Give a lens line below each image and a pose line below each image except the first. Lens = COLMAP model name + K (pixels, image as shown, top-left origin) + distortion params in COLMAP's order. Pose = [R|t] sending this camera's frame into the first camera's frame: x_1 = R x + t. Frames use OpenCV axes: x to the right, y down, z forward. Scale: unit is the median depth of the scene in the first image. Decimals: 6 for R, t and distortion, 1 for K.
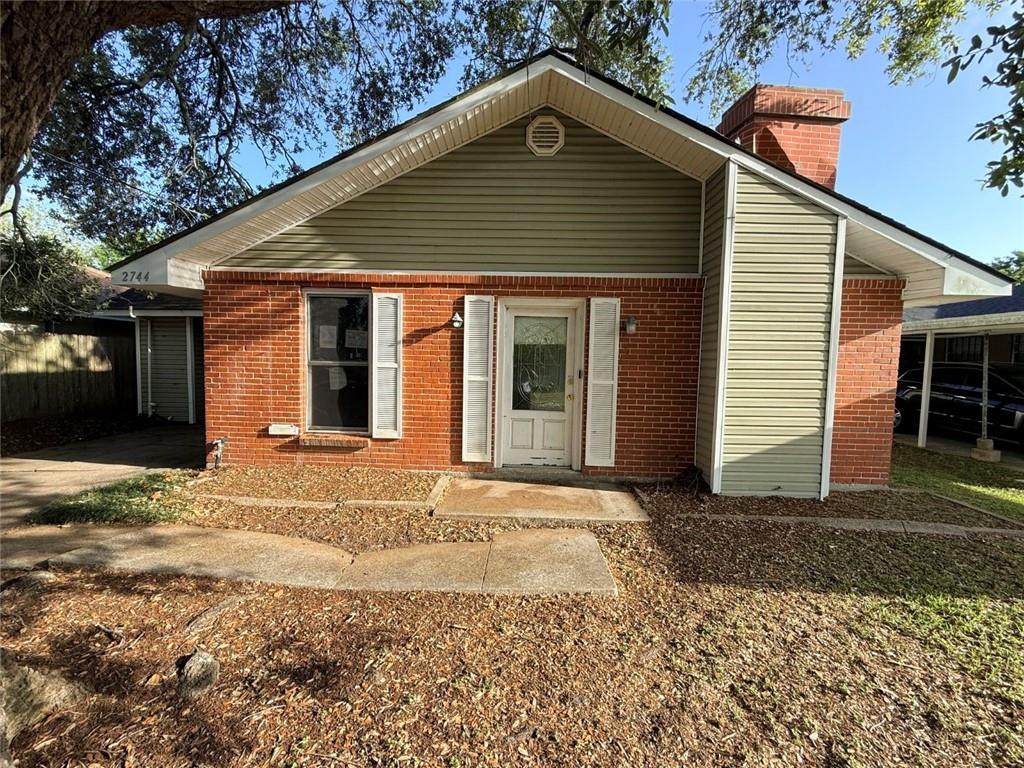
lens RADIAL K [[408.7, 0, 513.1], [0, 408.7, 384.0], [0, 0, 1]] dist [-0.001478, -0.000315]
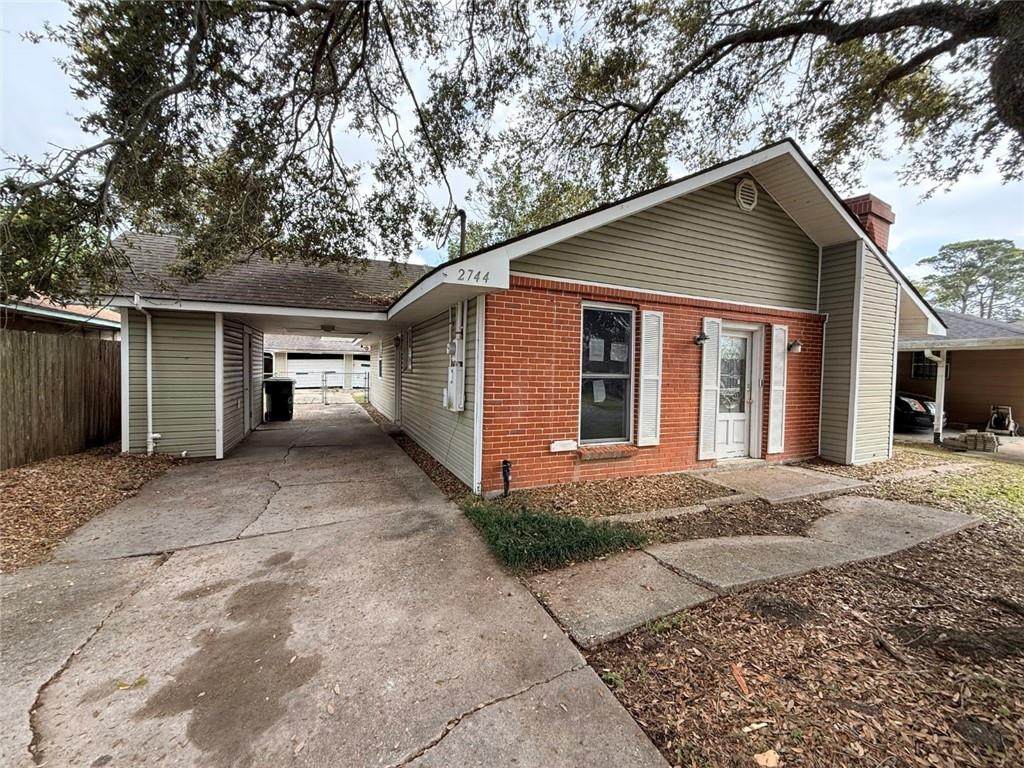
lens RADIAL K [[408.7, 0, 514.8], [0, 408.7, 381.2], [0, 0, 1]] dist [-0.001478, -0.000315]
pose [[0.898533, -0.013960, 0.438683, -1.095047], [0.024672, 0.999520, -0.018726, -0.024939], [-0.438211, 0.027649, 0.898447, 0.190176]]
